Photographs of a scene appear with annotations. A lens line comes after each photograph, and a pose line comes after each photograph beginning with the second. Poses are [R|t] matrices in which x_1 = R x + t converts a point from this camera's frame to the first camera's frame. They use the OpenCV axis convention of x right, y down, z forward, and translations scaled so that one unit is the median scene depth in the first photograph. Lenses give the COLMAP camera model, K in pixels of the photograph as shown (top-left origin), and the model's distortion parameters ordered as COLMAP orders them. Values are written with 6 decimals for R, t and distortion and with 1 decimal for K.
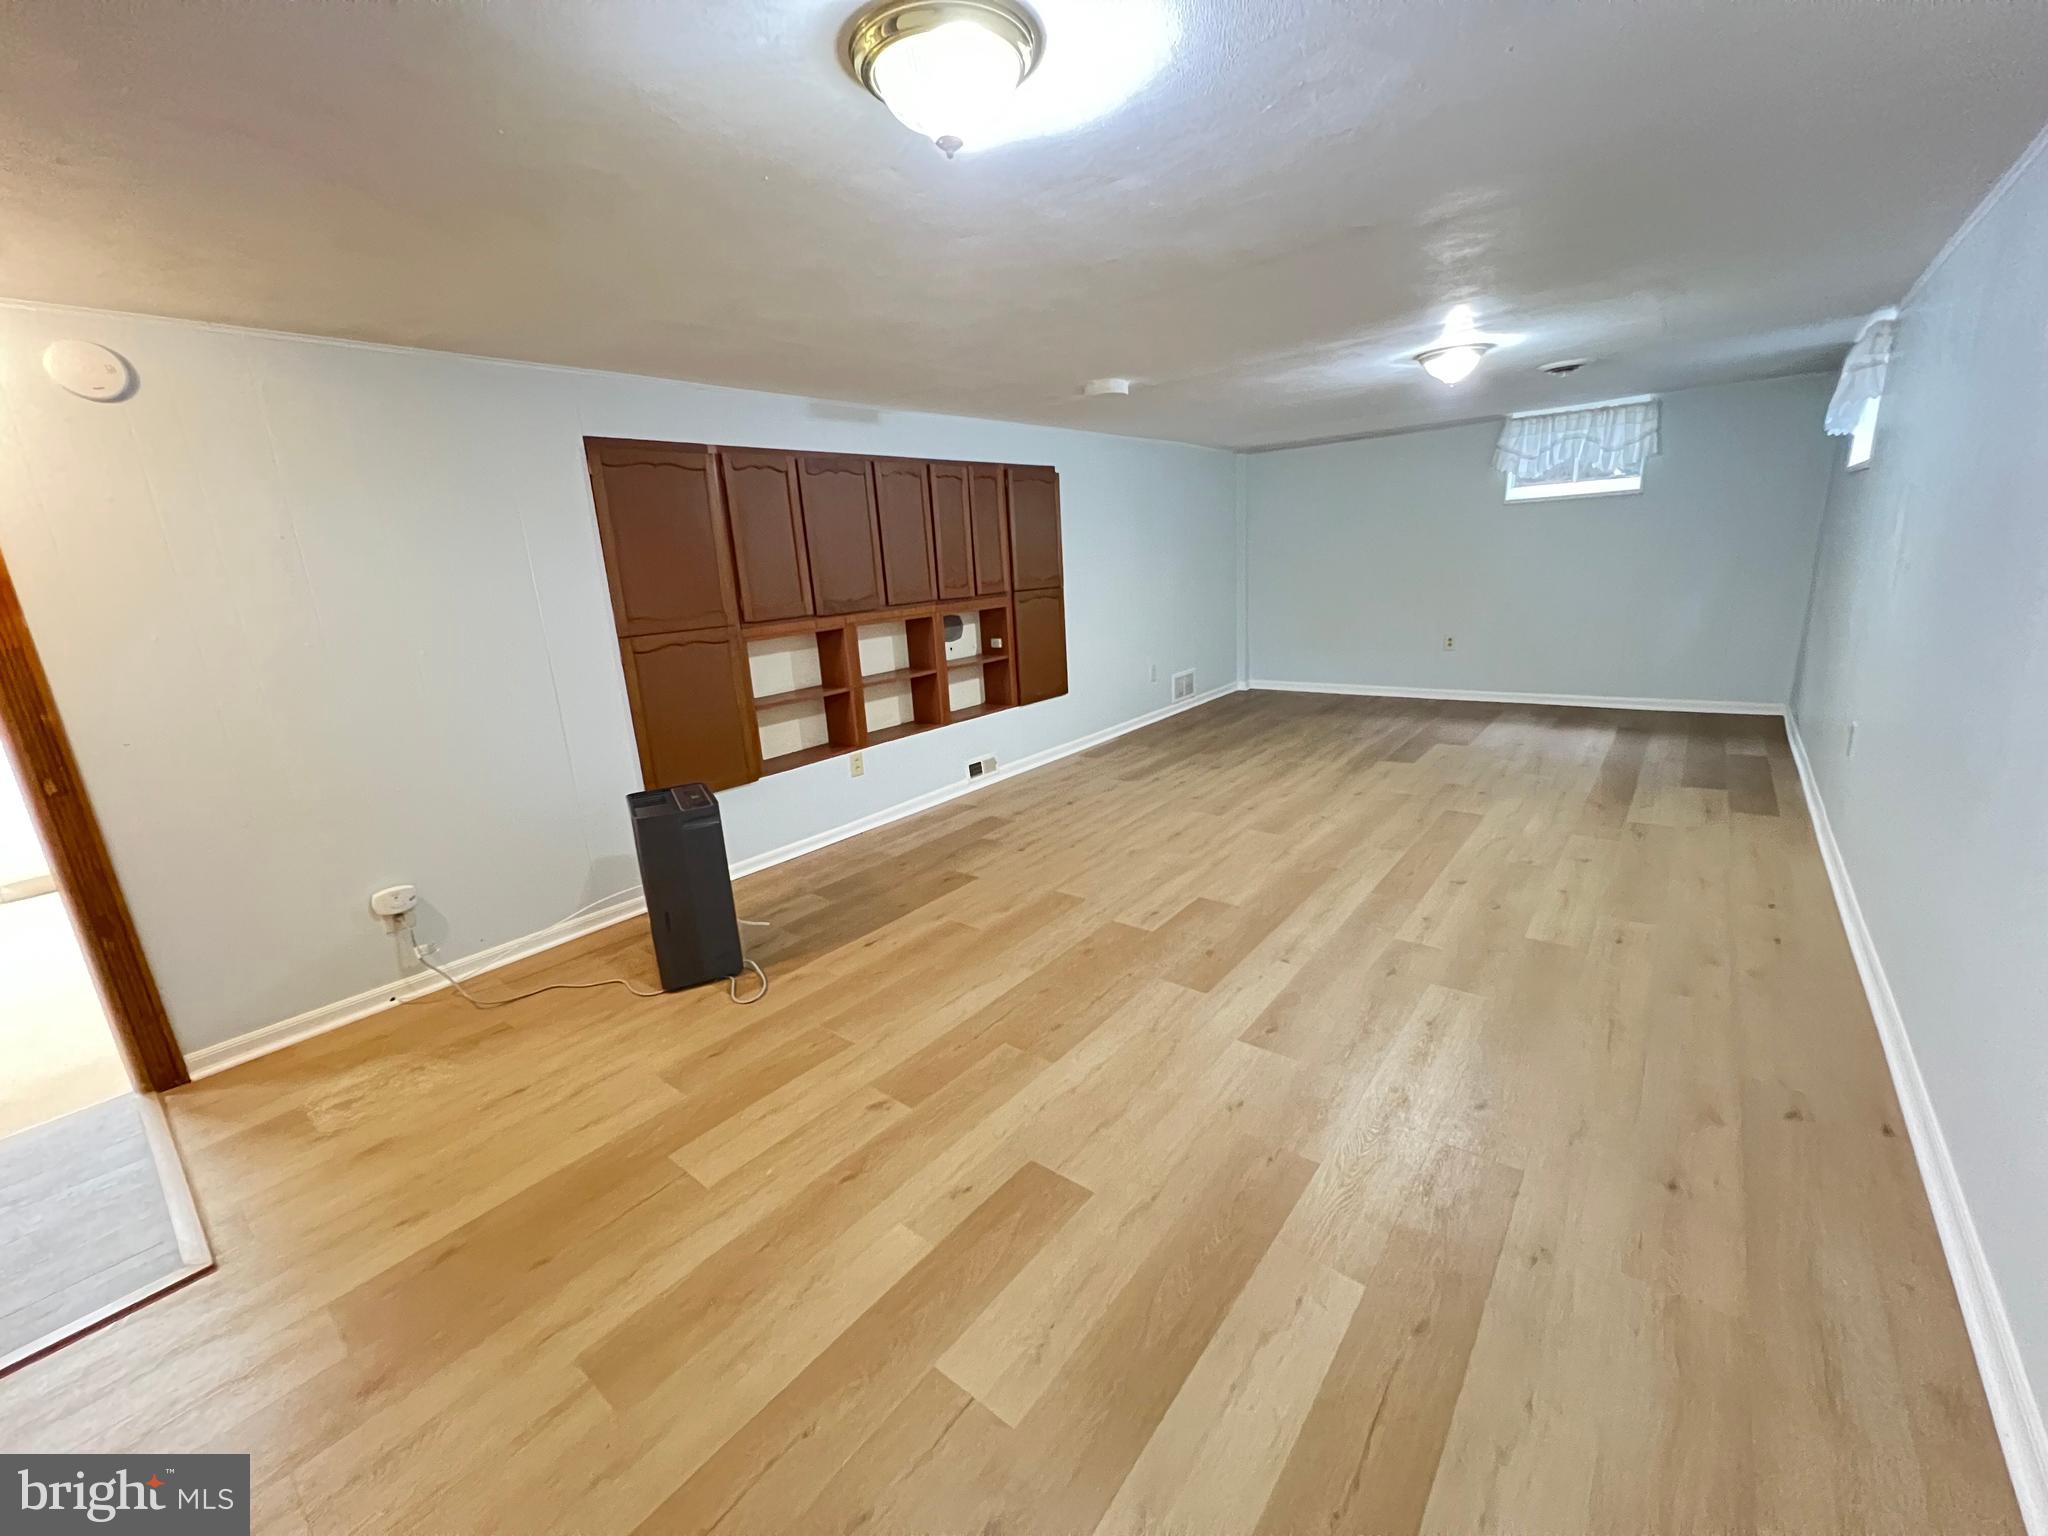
lens RADIAL K [[822.3, 0, 1024.7], [0, 822.3, 763.5], [0, 0, 1]] dist [-0.001636, 0.000033]
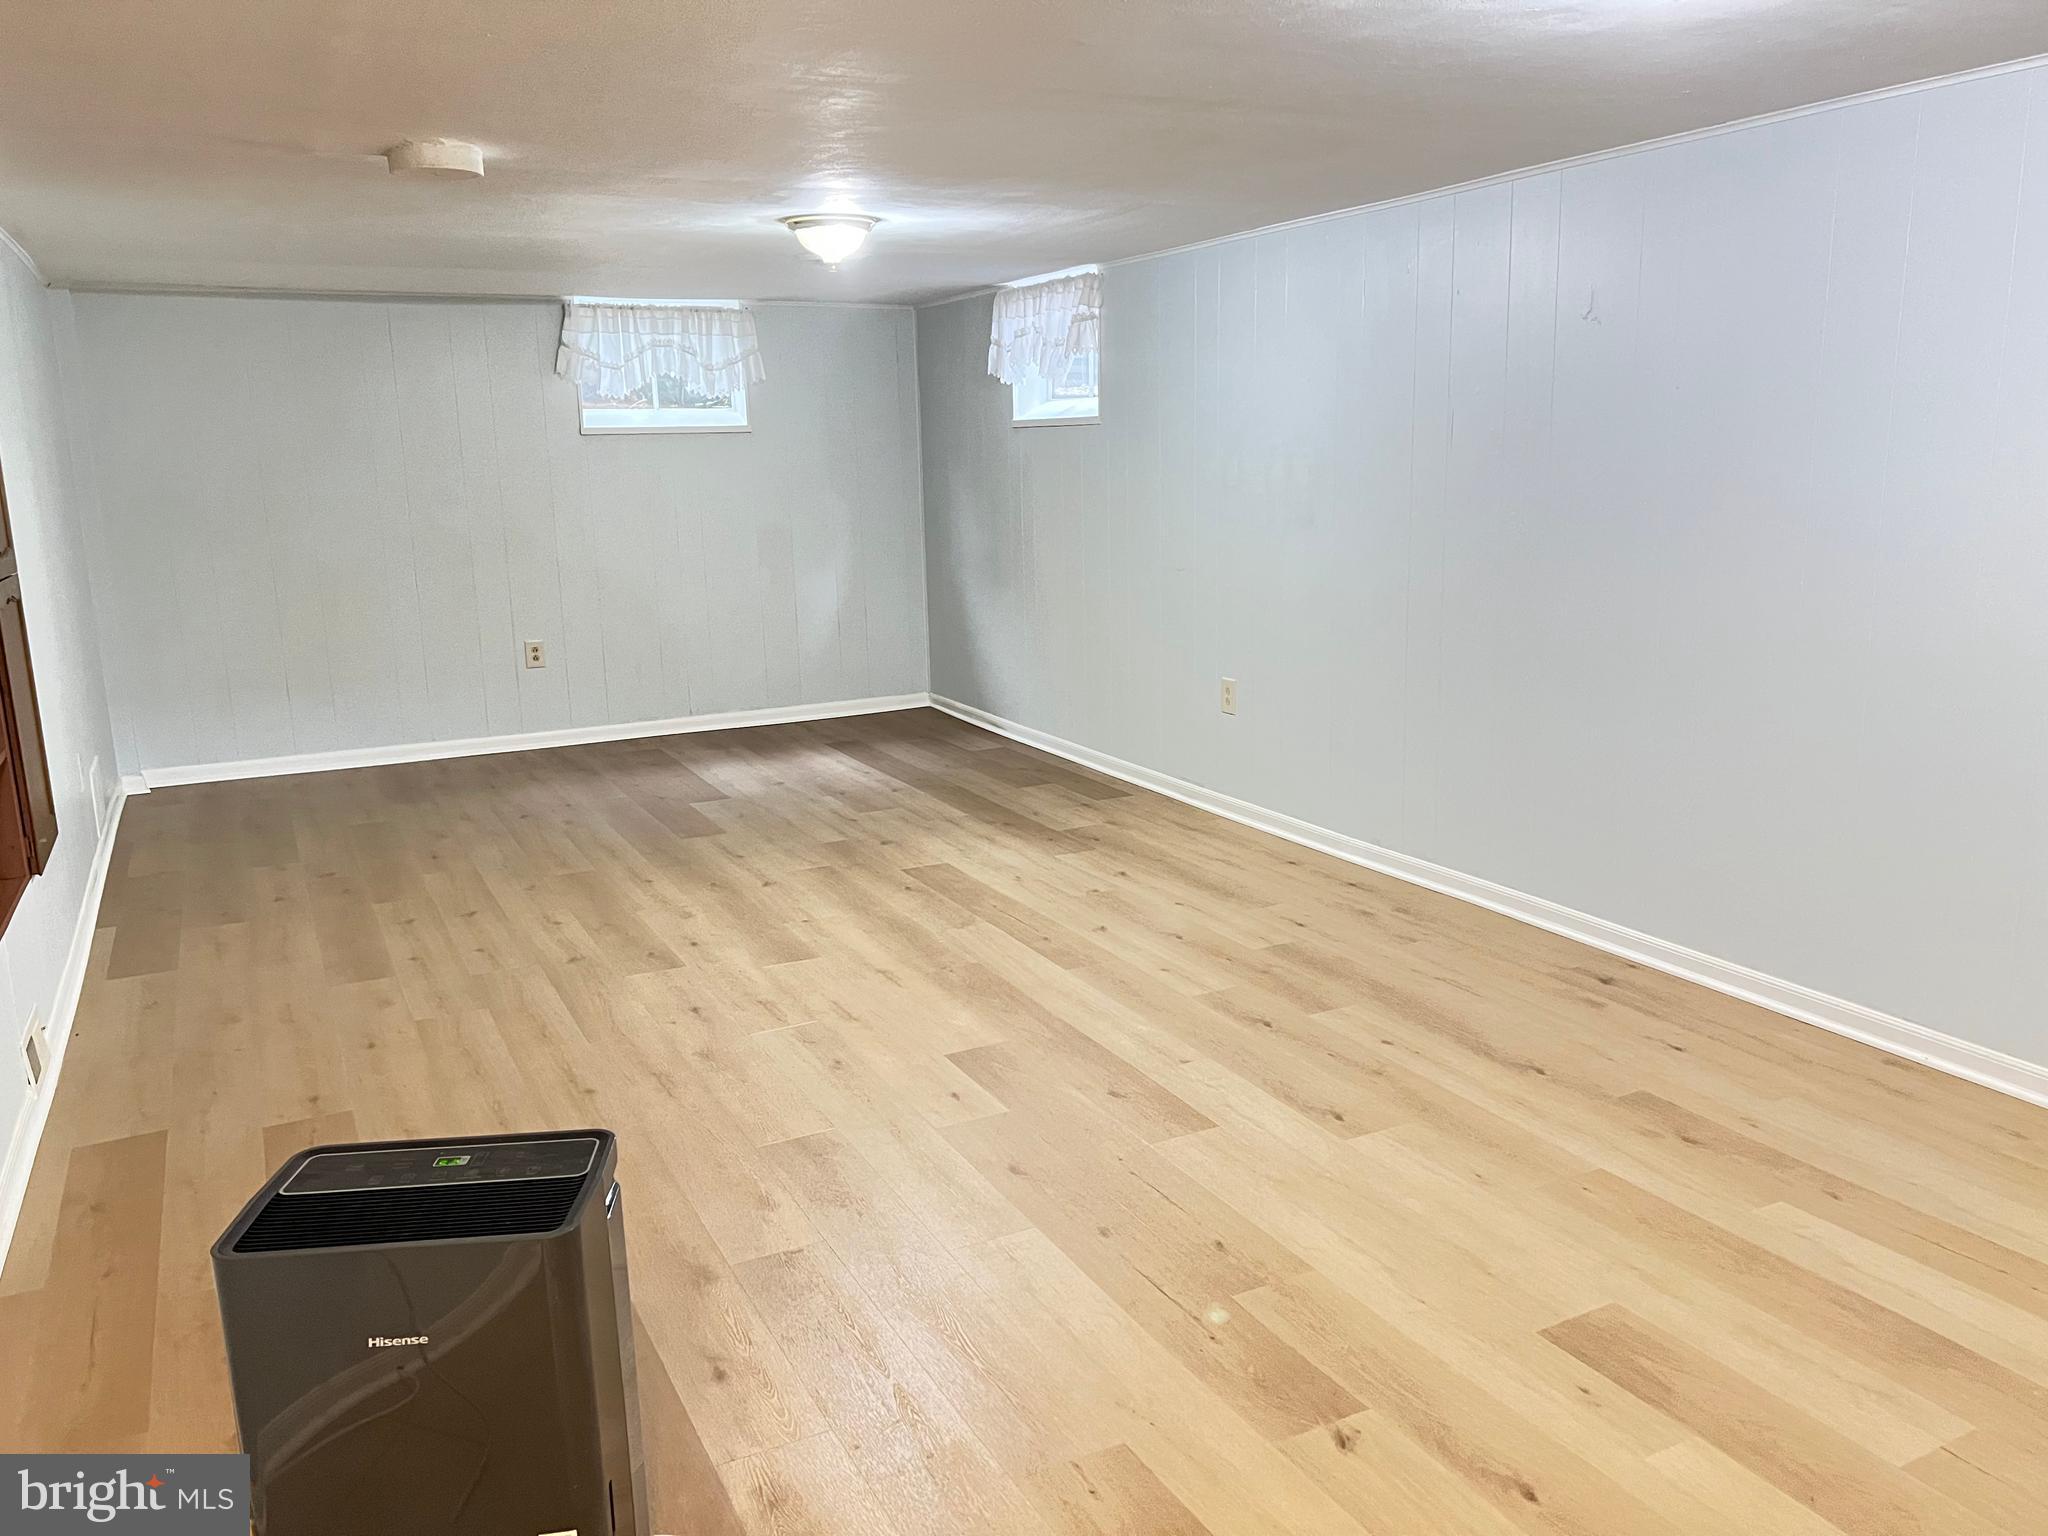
lens RADIAL K [[1541.0, 0, 1020.6], [0, 1541.0, 765.8], [0, 0, 1]] dist [0.059320, -0.063177]
pose [[0.406963, -0.138248, 0.902922, -0.660676], [0.222707, 0.973668, 0.048702, -0.076304], [-0.885880, 0.181267, 0.427036, 0.371212]]
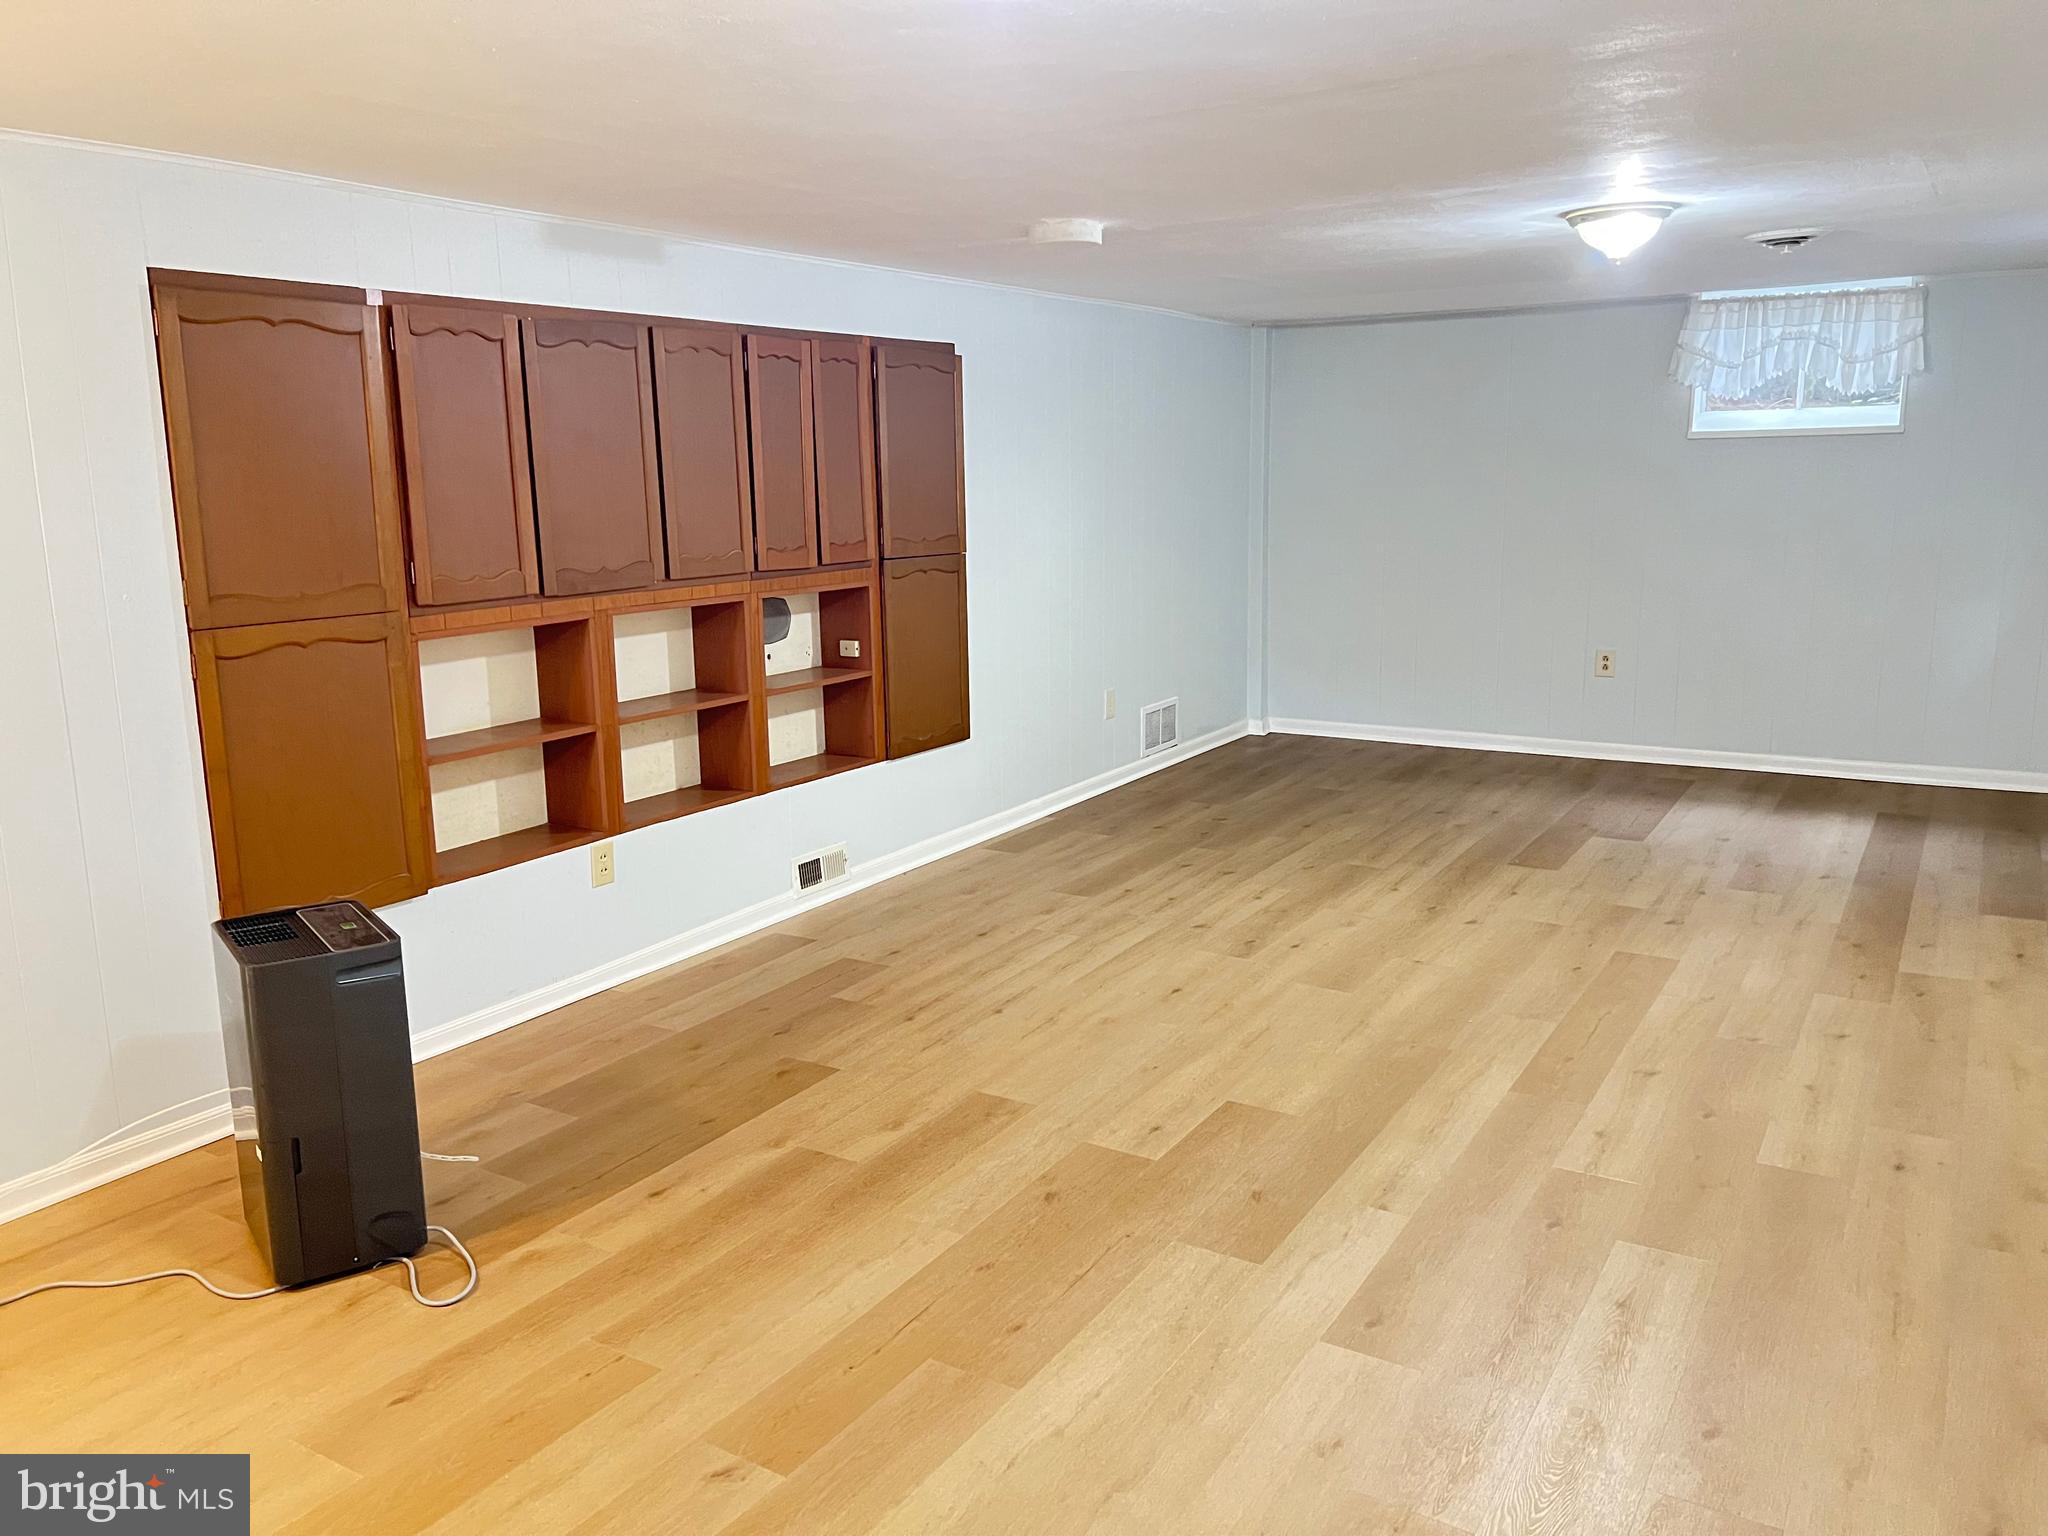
lens RADIAL K [[1541.0, 0, 1029.1], [0, 1541.0, 746.8], [0, 0, 1]] dist [0.059320, -0.063177]
pose [[0.991005, 0.020223, 0.132291, -0.068544], [-0.011051, 0.997507, -0.069702, -0.009023], [-0.133370, 0.067613, 0.988757, -0.076844]]
